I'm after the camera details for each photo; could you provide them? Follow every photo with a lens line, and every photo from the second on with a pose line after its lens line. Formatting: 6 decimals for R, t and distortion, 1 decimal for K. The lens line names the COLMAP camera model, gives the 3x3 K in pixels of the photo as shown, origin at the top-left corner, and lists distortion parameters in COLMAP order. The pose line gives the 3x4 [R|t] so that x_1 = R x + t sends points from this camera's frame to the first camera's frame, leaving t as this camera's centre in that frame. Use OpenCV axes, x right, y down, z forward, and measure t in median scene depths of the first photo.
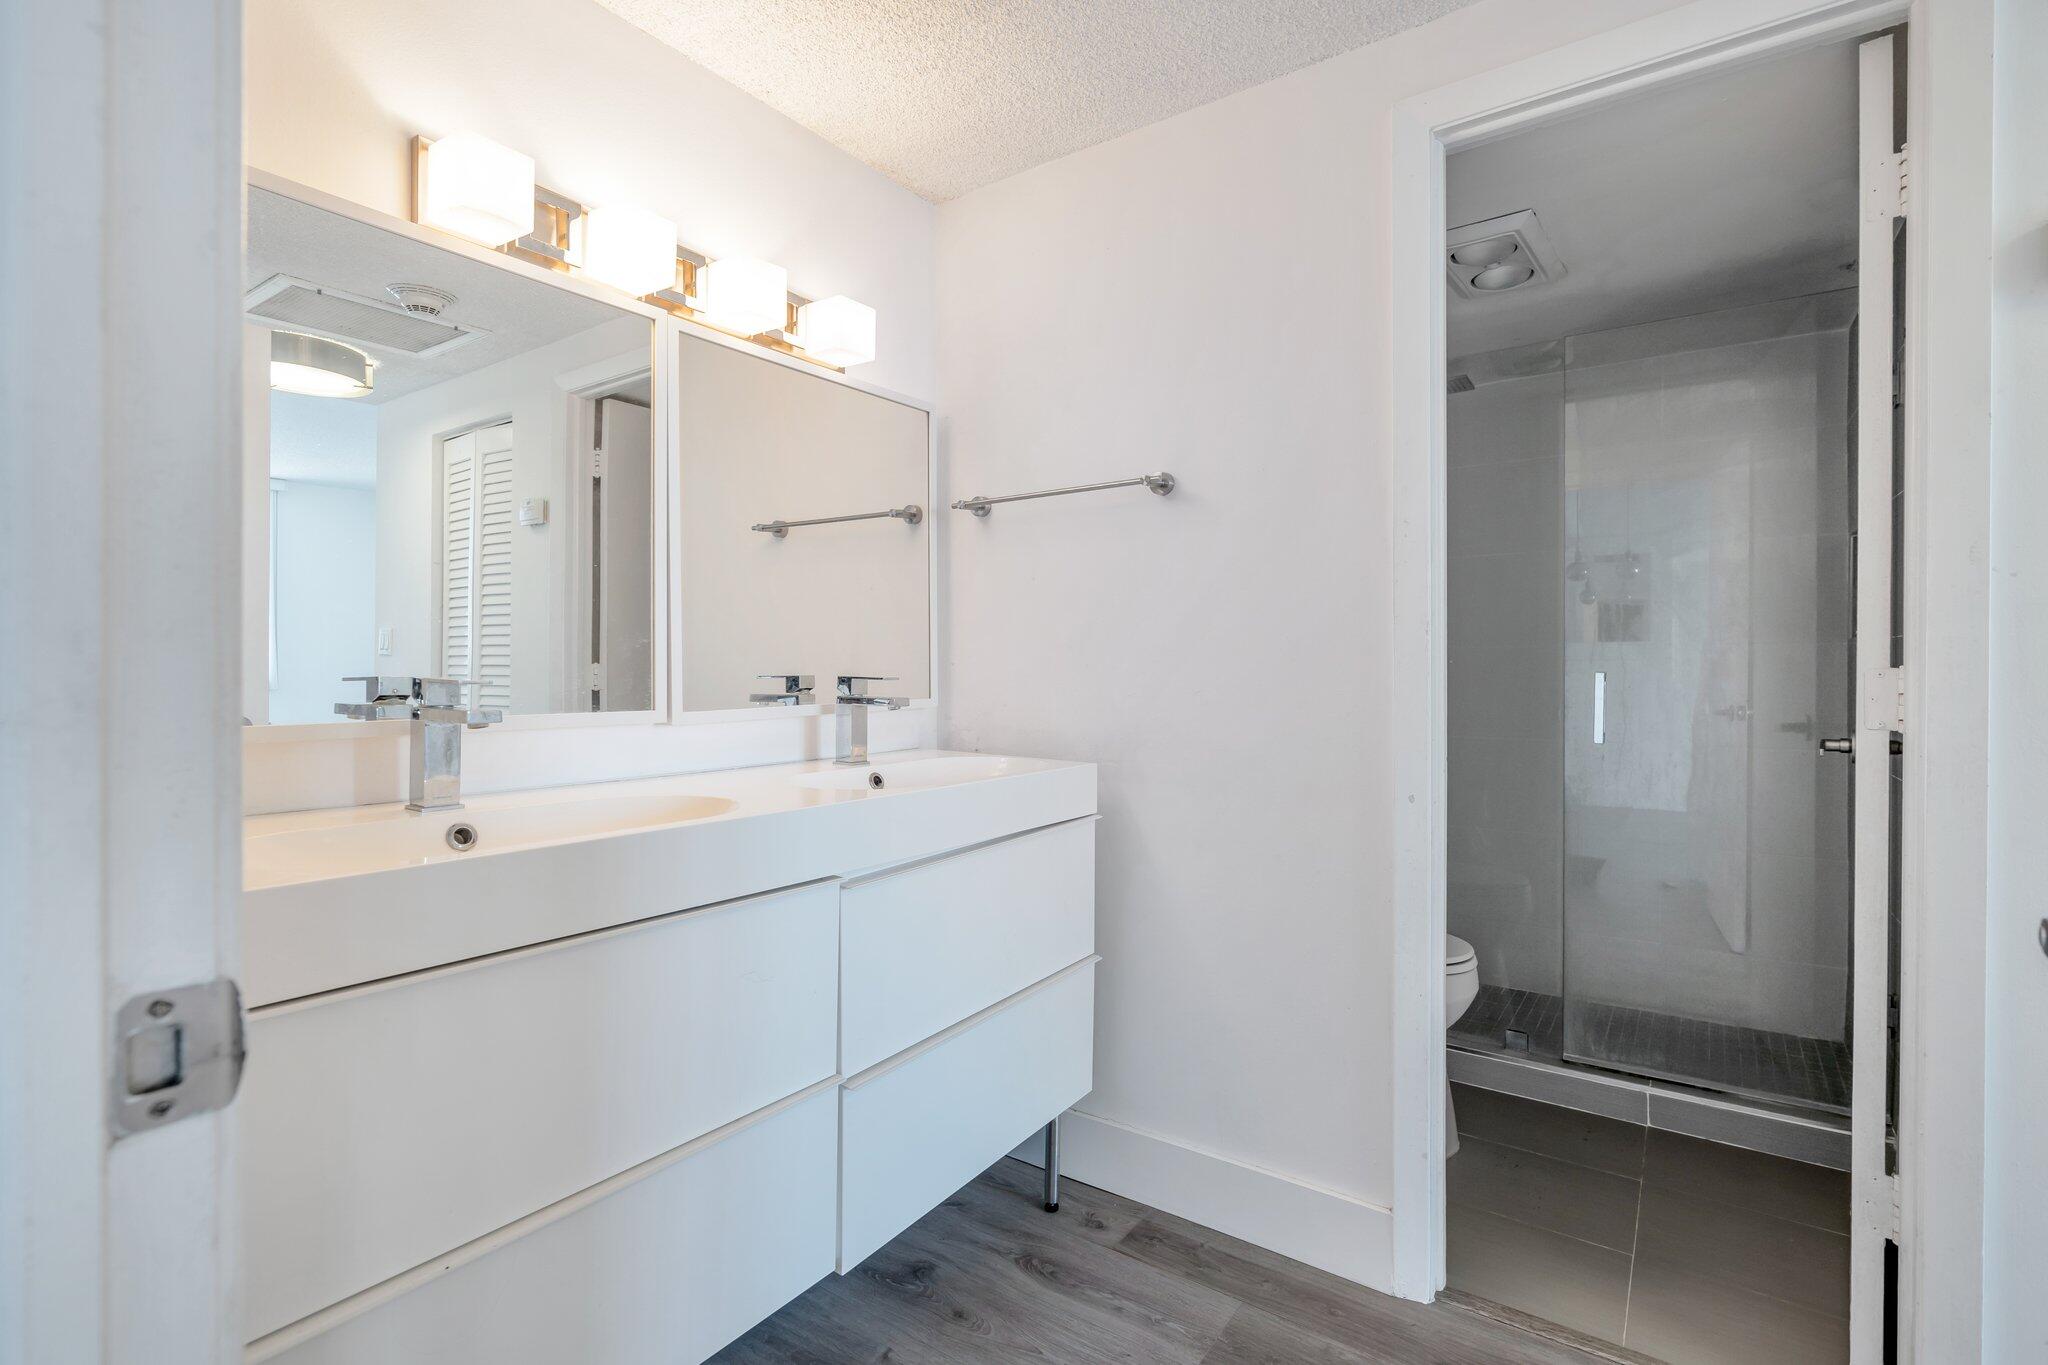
lens RADIAL K [[929.6, 0, 1030.9], [0, 929.6, 686.2], [0, 0, 1]] dist [-0.001998, 0.001200]
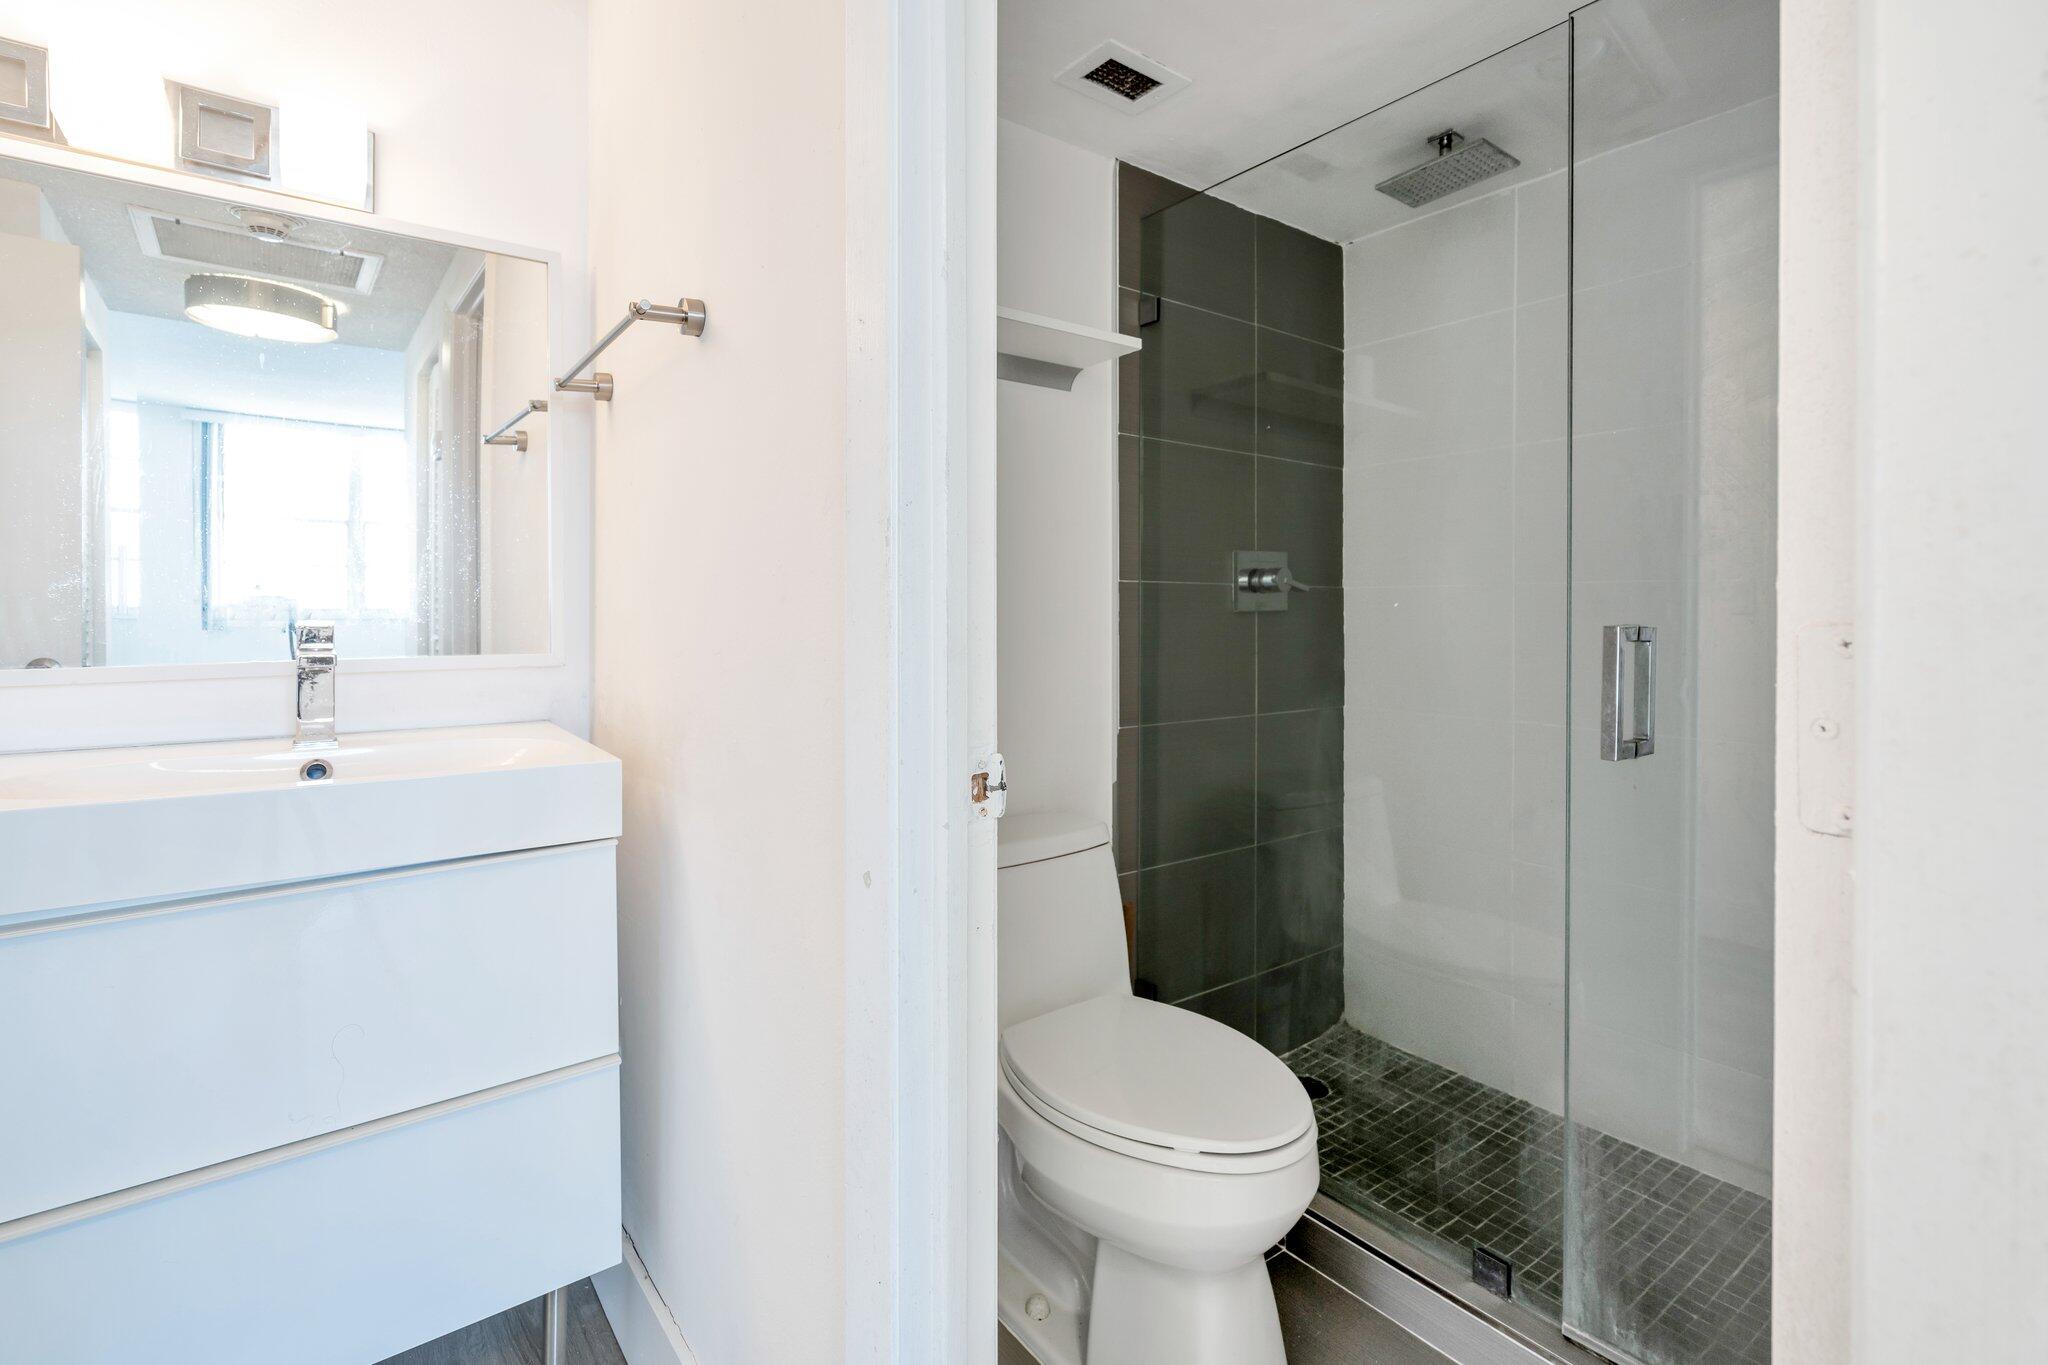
lens RADIAL K [[929.6, 0, 1017.7], [0, 929.6, 632.5], [0, 0, 1]] dist [-0.001998, 0.001200]
pose [[0.951026, 0.012549, -0.308858, 0.552403], [-0.011612, 0.999921, 0.004873, -0.011476], [0.308894, -0.001048, 0.951096, 0.486296]]
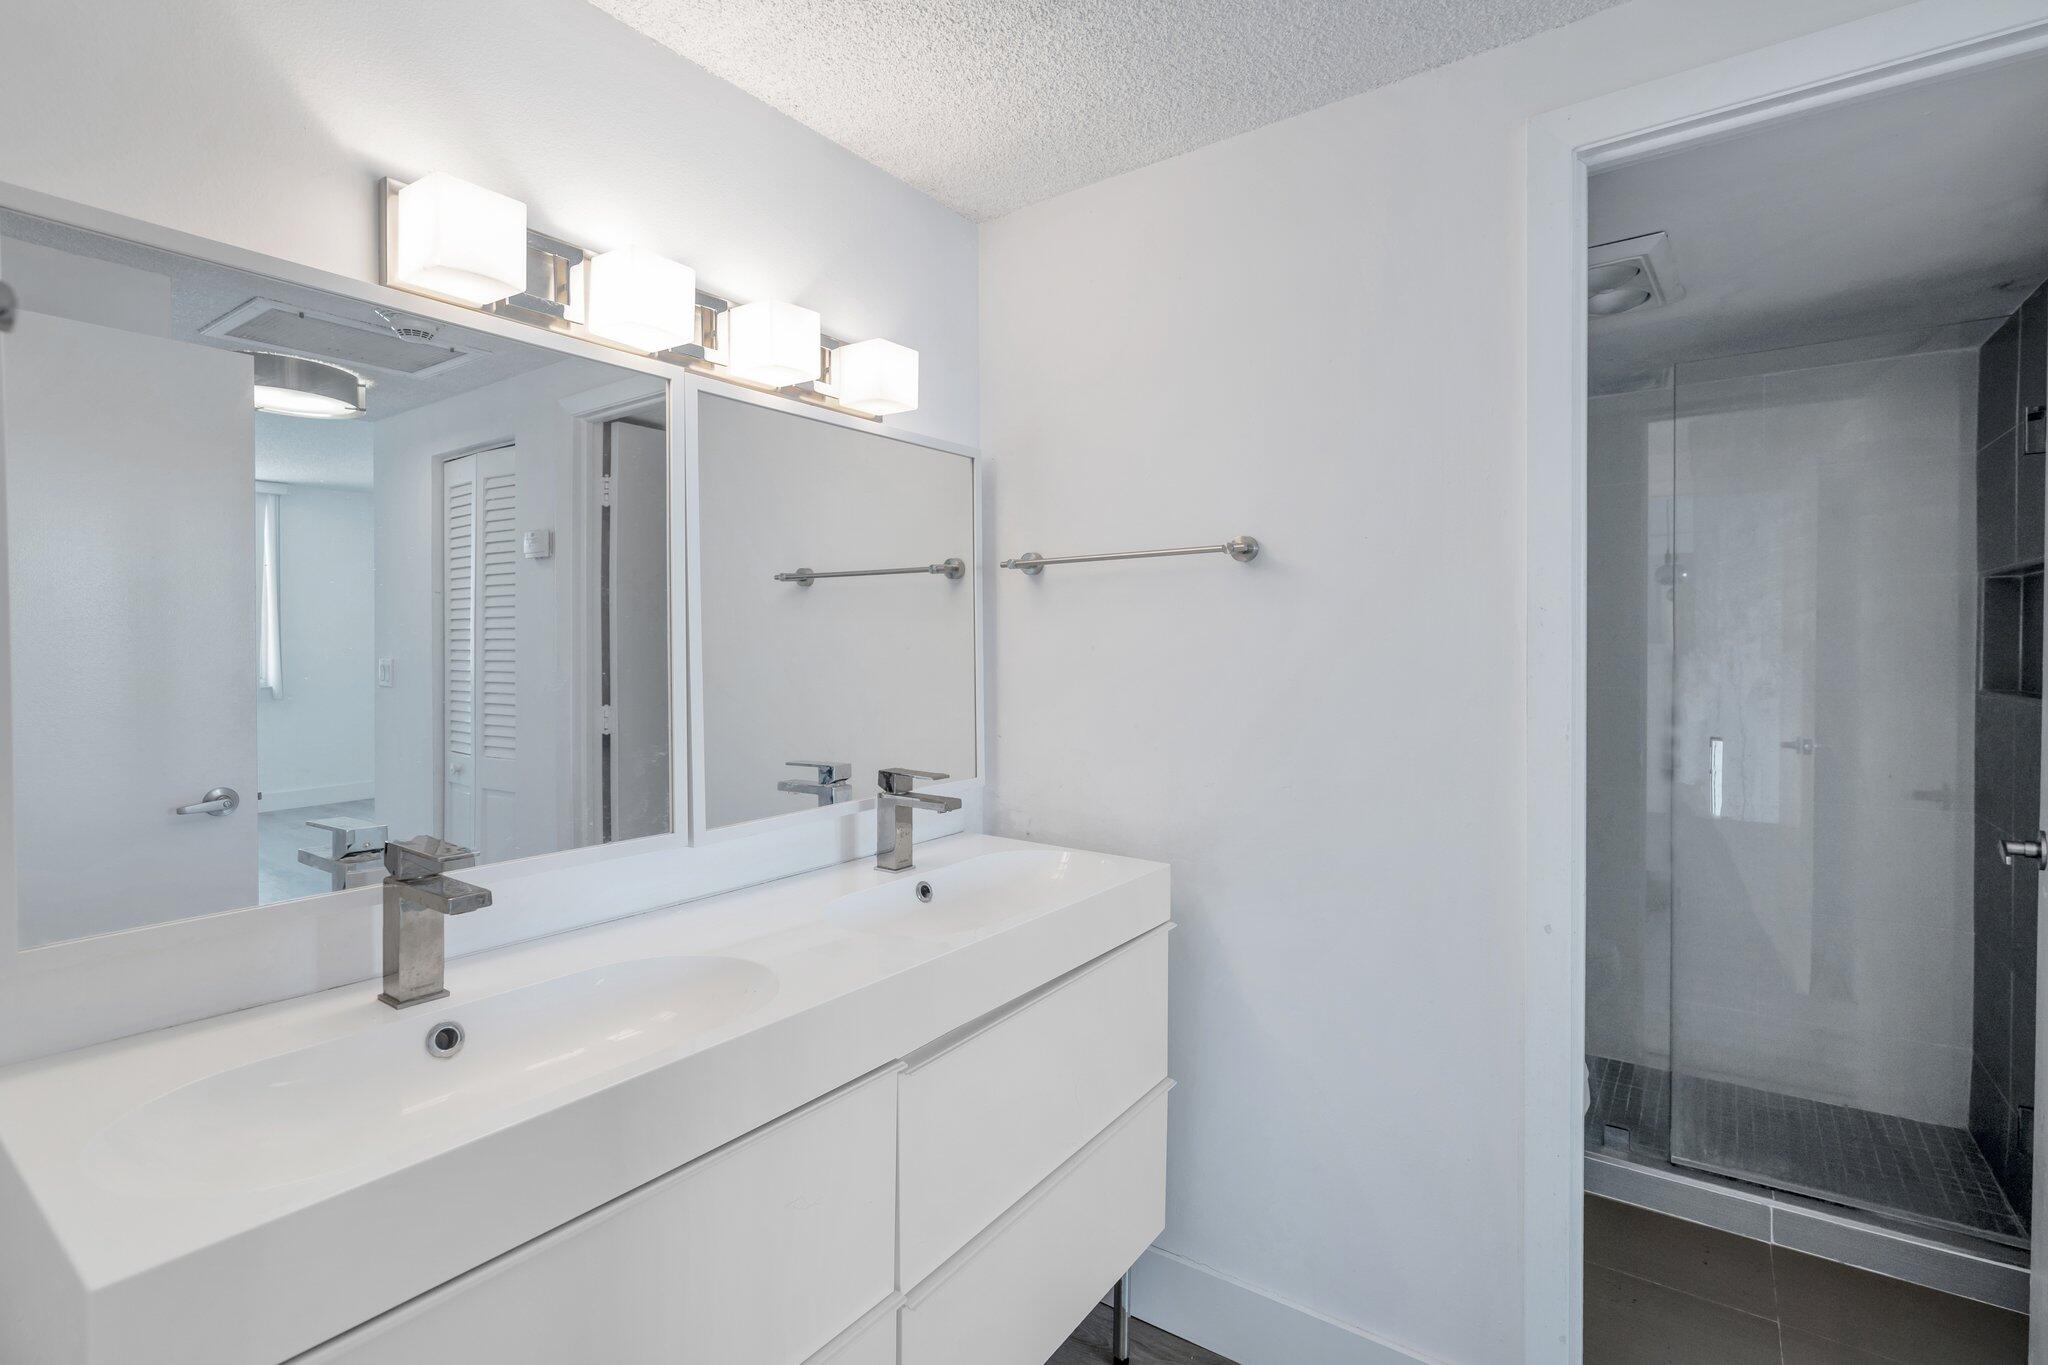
lens RADIAL K [[929.6, 0, 1034.0], [0, 929.6, 679.1], [0, 0, 1]] dist [-0.001998, 0.001200]
pose [[0.999968, -0.003691, -0.007044, -0.053176], [0.003779, 0.999913, 0.012630, -0.107313], [0.006997, -0.012656, 0.999895, 0.117477]]
